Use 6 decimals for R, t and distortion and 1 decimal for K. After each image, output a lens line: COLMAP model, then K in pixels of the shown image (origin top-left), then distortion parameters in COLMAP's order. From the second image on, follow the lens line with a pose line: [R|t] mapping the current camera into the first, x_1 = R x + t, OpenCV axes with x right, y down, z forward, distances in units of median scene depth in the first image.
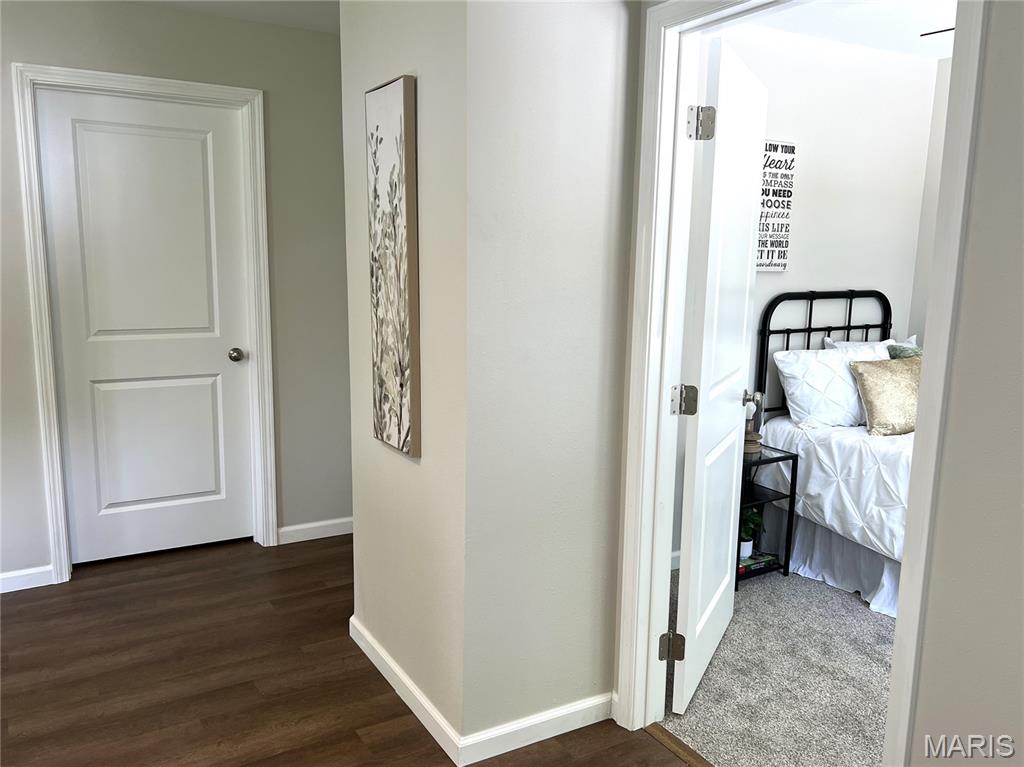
lens RADIAL K [[787.0, 0, 513.1], [0, 787.0, 384.9], [0, 0, 1]] dist [0.075630, -0.085747]
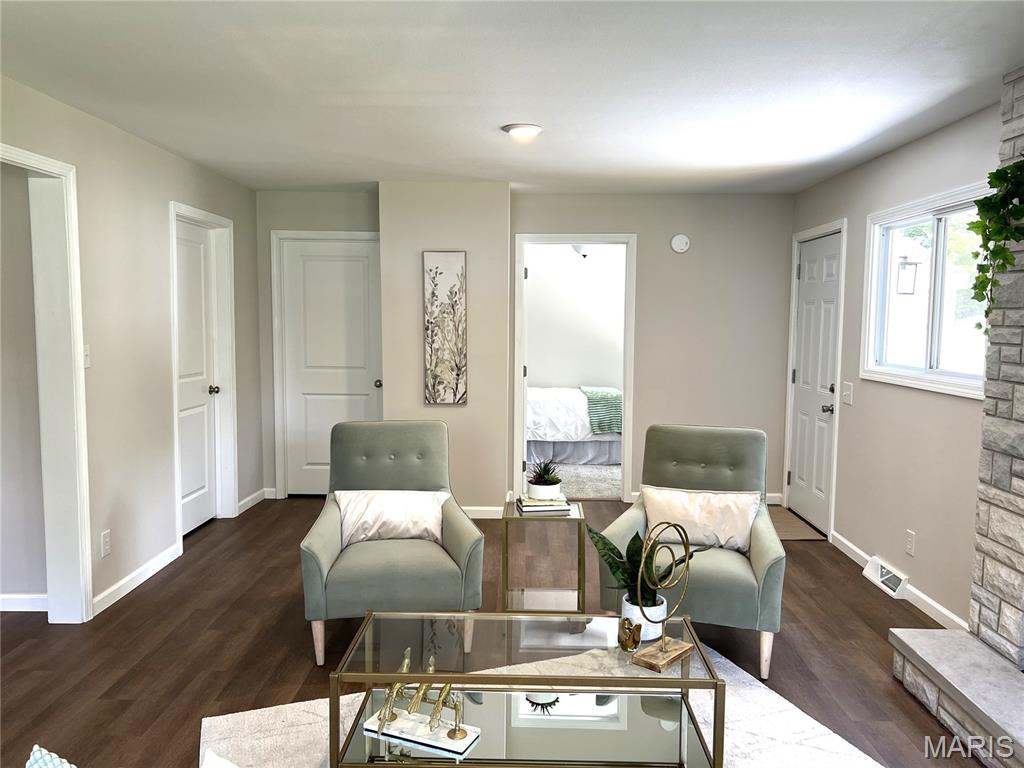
lens RADIAL K [[787.0, 0, 513.1], [0, 787.0, 385.4], [0, 0, 1]] dist [0.075630, -0.085747]
pose [[0.535379, -0.094352, 0.839325, -1.287323], [0.144503, 0.989321, 0.019039, 0.006987], [-0.832159, 0.111092, 0.543296, -0.267819]]
